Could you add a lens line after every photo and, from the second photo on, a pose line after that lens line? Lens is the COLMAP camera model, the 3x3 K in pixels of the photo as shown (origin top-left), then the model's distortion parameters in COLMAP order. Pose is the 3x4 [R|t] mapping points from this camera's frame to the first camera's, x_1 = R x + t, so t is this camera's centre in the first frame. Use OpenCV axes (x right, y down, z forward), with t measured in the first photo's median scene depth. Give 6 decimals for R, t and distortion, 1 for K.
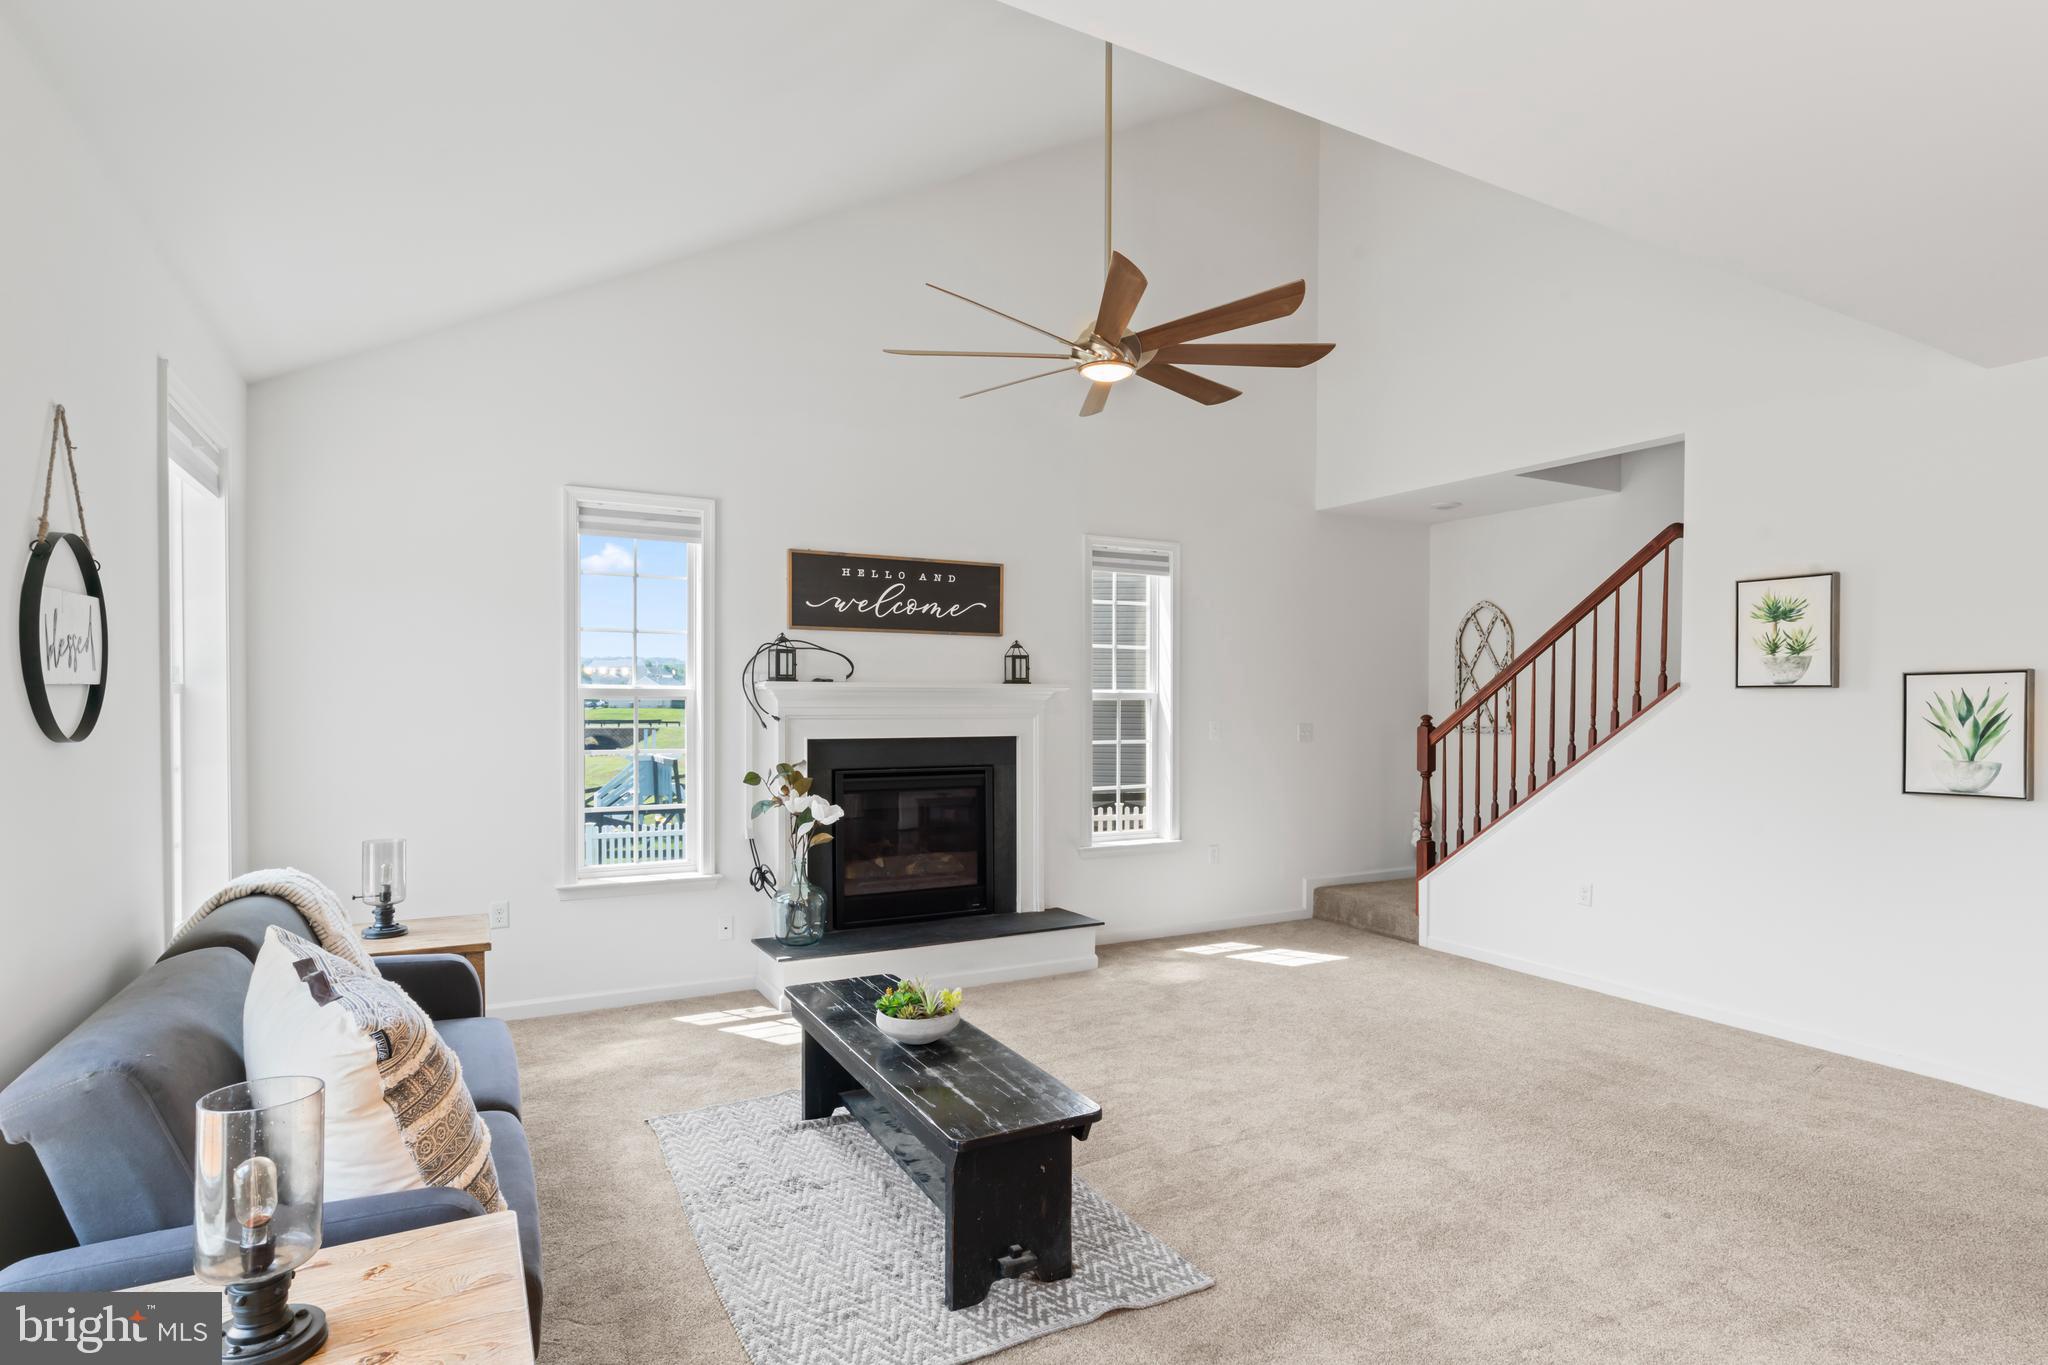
lens RADIAL K [[1023.1, 0, 1024.0], [0, 1023.1, 682.5], [0, 0, 1]] dist [-0.009060, -0.000640]
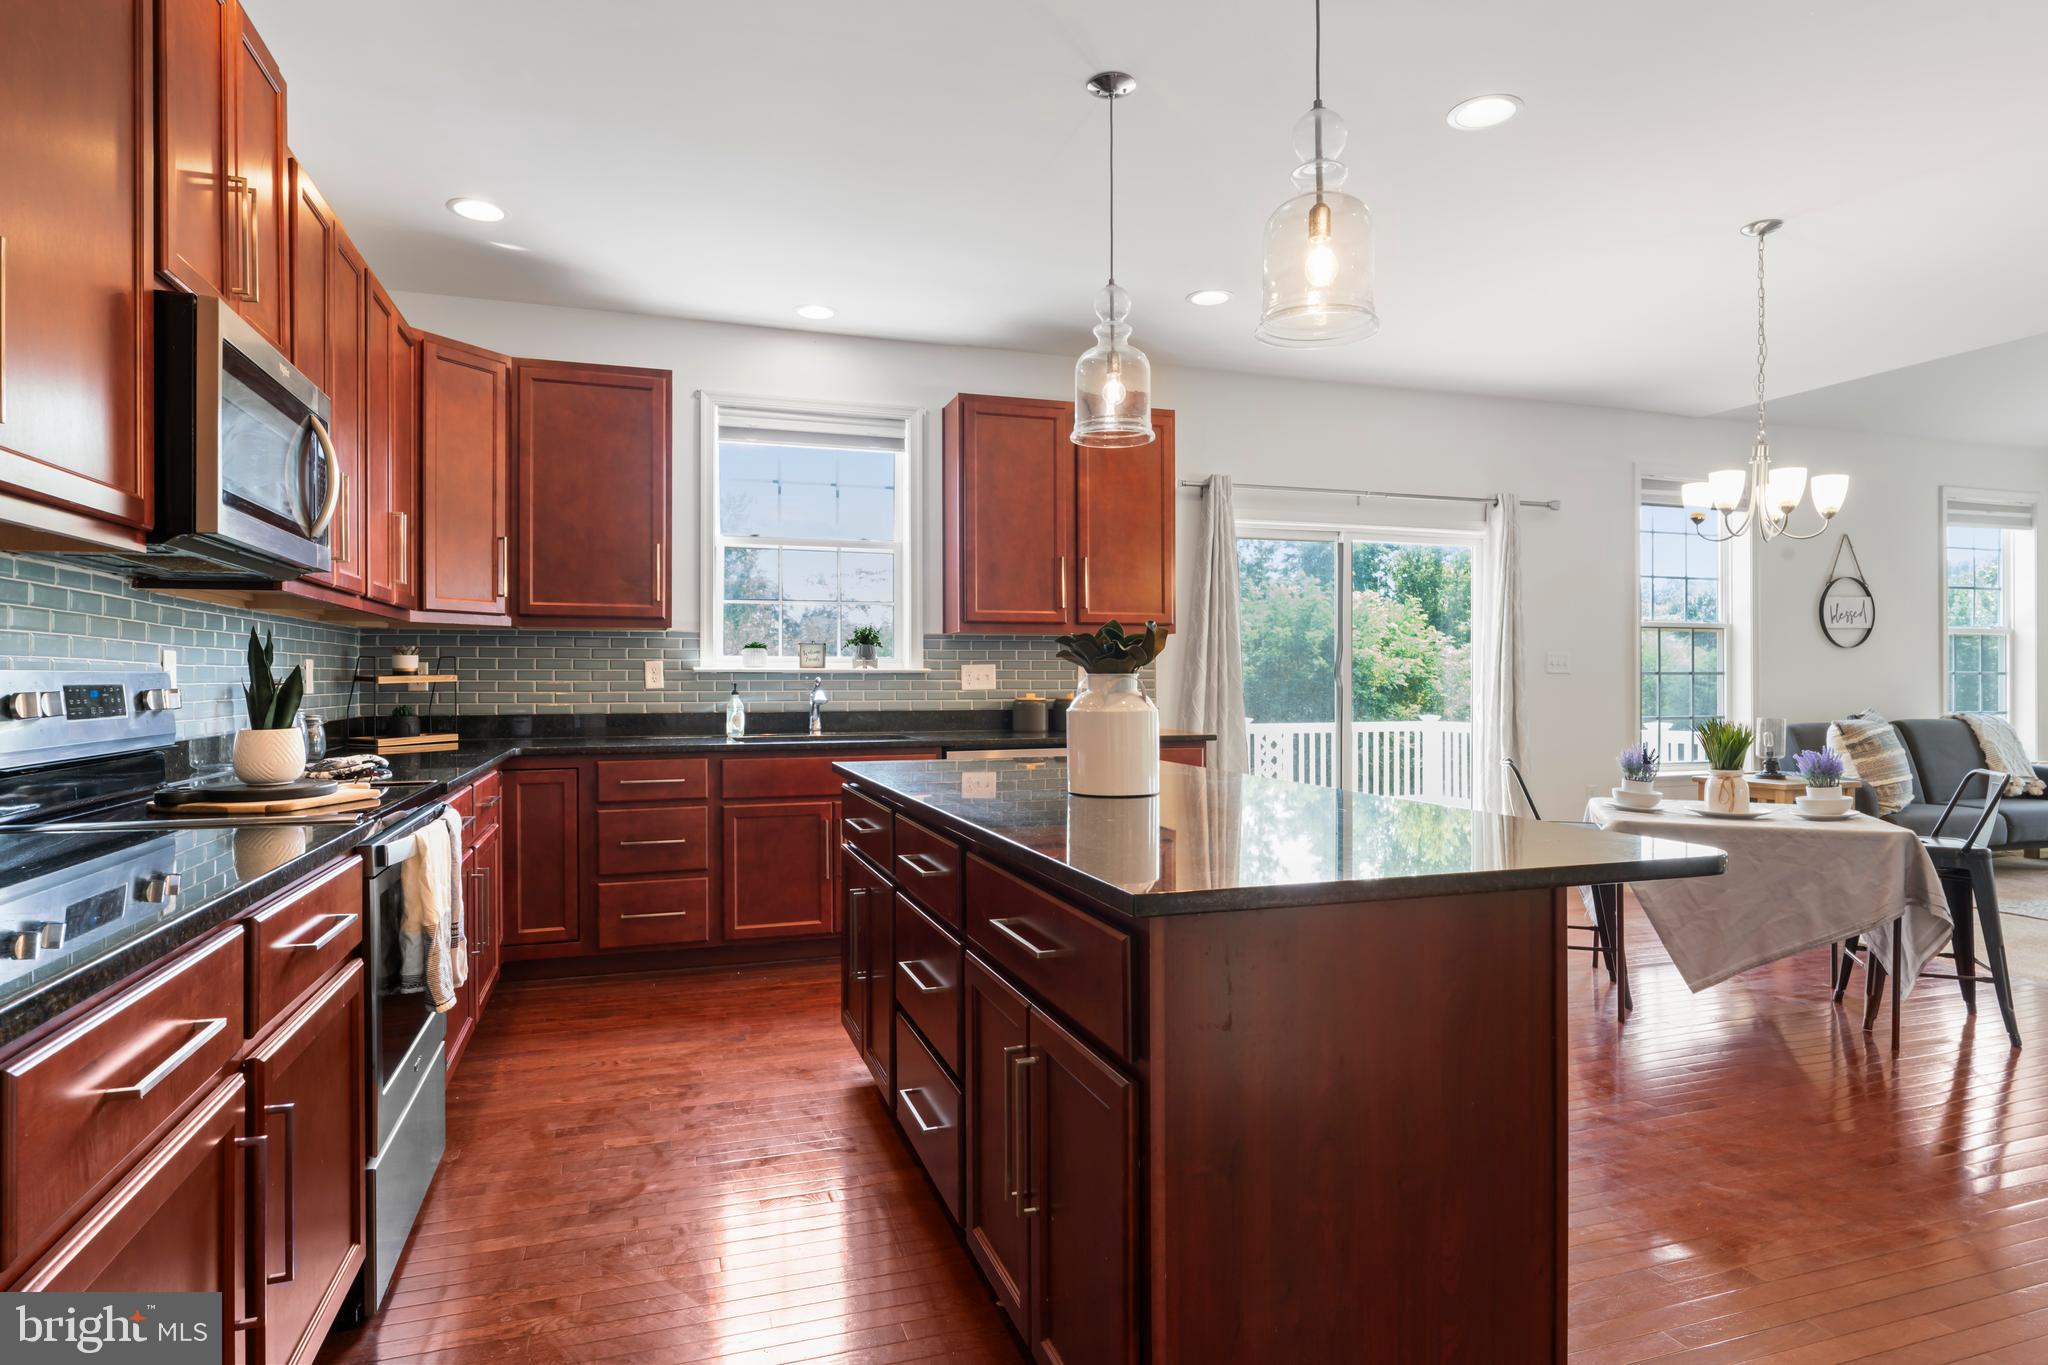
lens RADIAL K [[1070.2, 0, 1015.5], [0, 1070.2, 680.6], [0, 0, 1]] dist [0.000323, 0.000159]
pose [[-0.190018, 0.001230, -0.981780, 1.299376], [0.016250, 0.999866, -0.001892, 0.063228], [0.981646, -0.016313, -0.190012, -0.382063]]
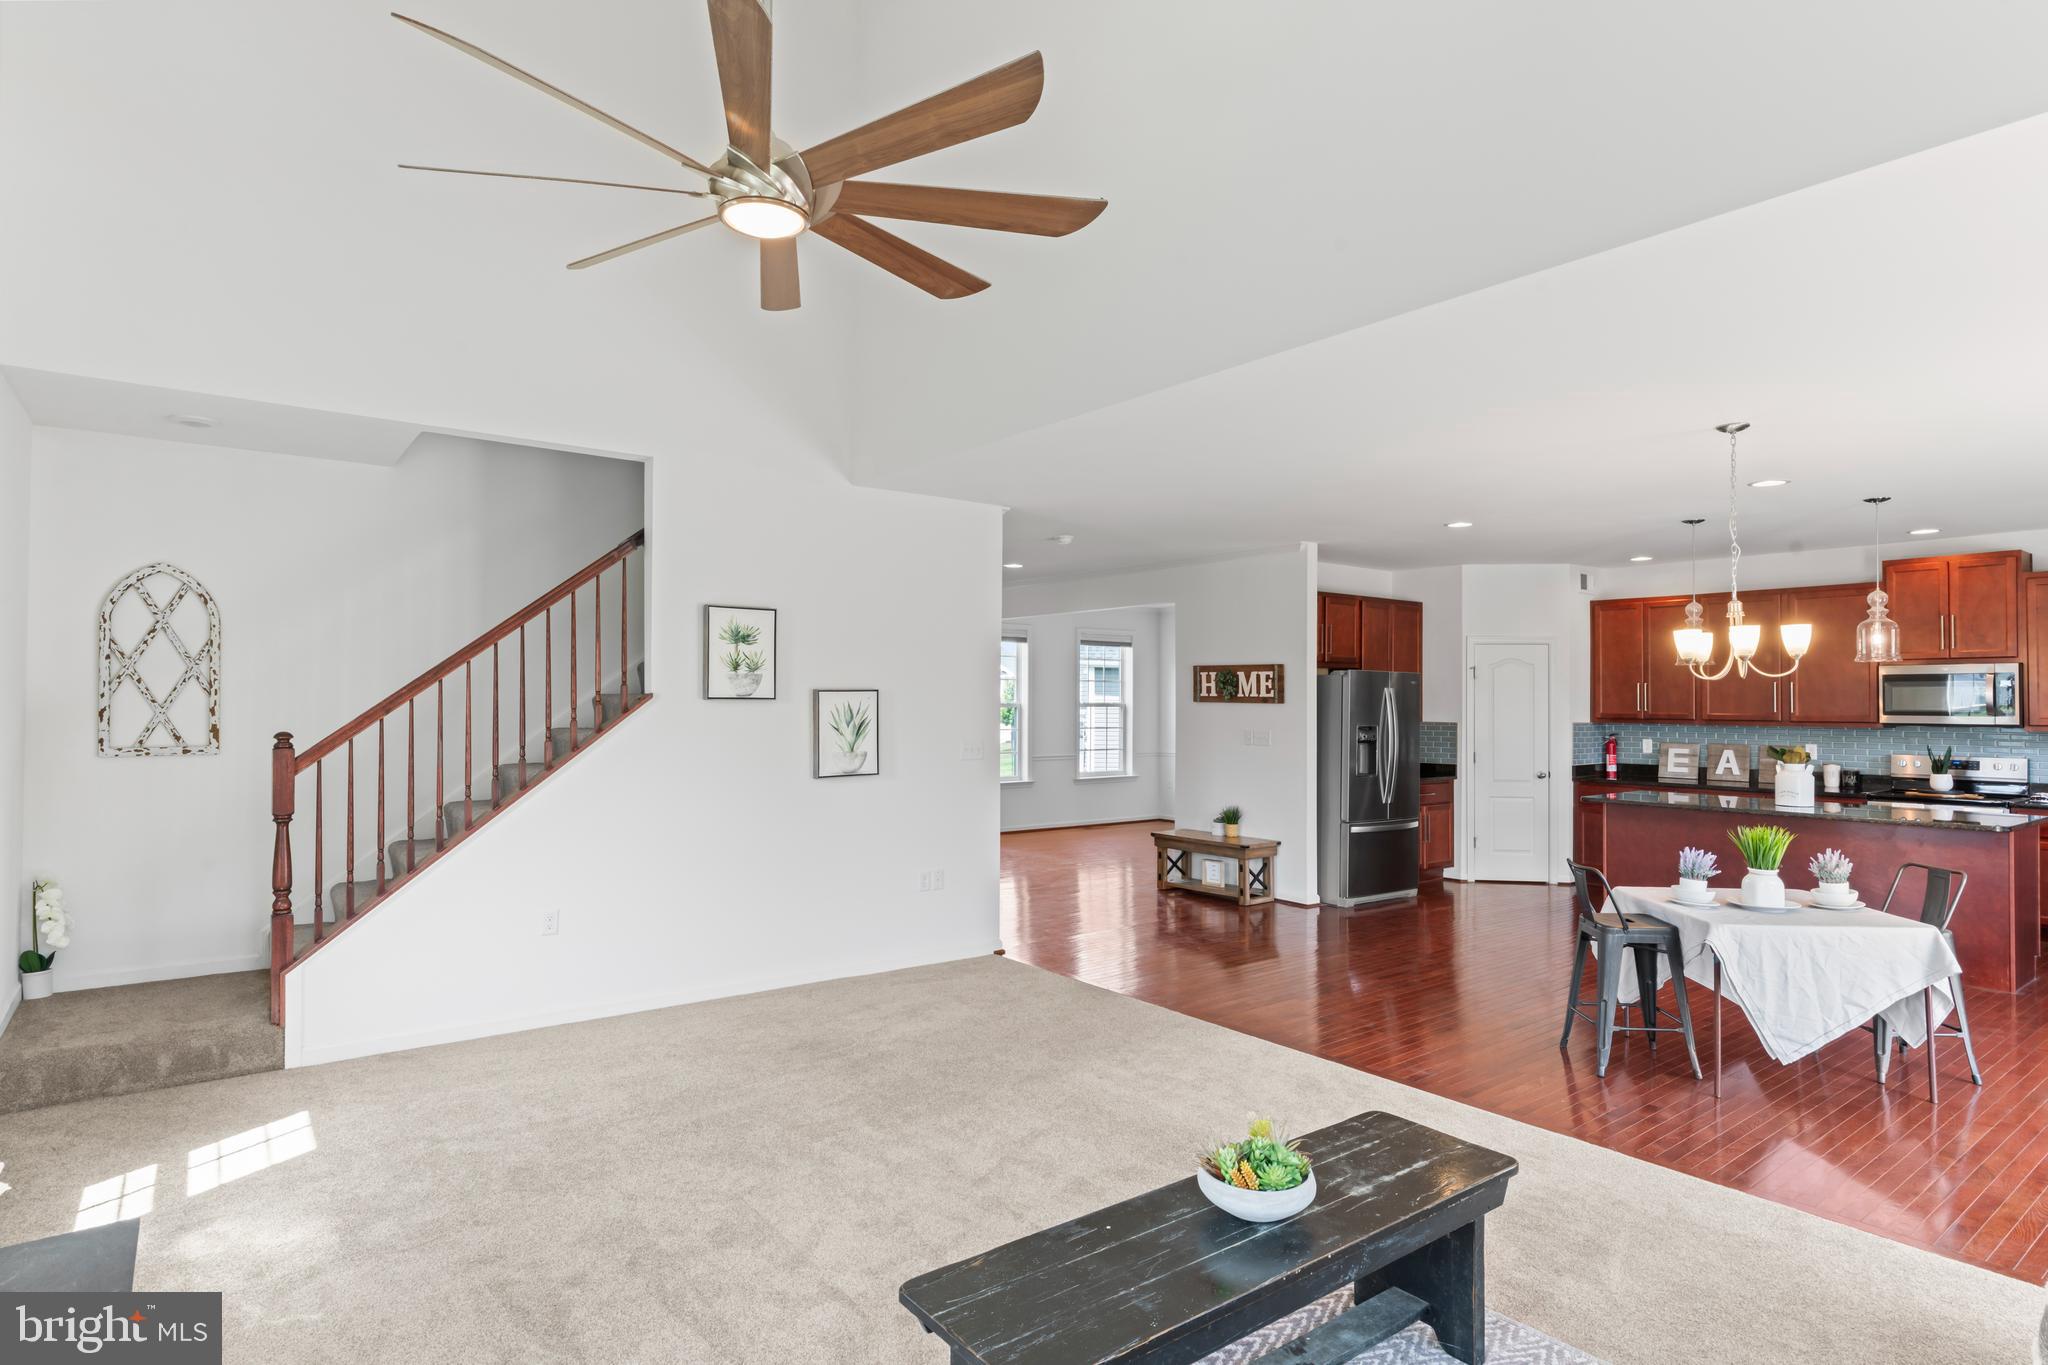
lens RADIAL K [[1088.2, 0, 1024.0], [0, 1088.2, 682.5], [0, 0, 1]] dist [-0.005345, -0.001107]
pose [[-0.135271, 0.011251, 0.990745, -0.551095], [-0.022196, 0.999650, -0.014383, -0.003980], [-0.990560, -0.023936, -0.134974, 0.835427]]
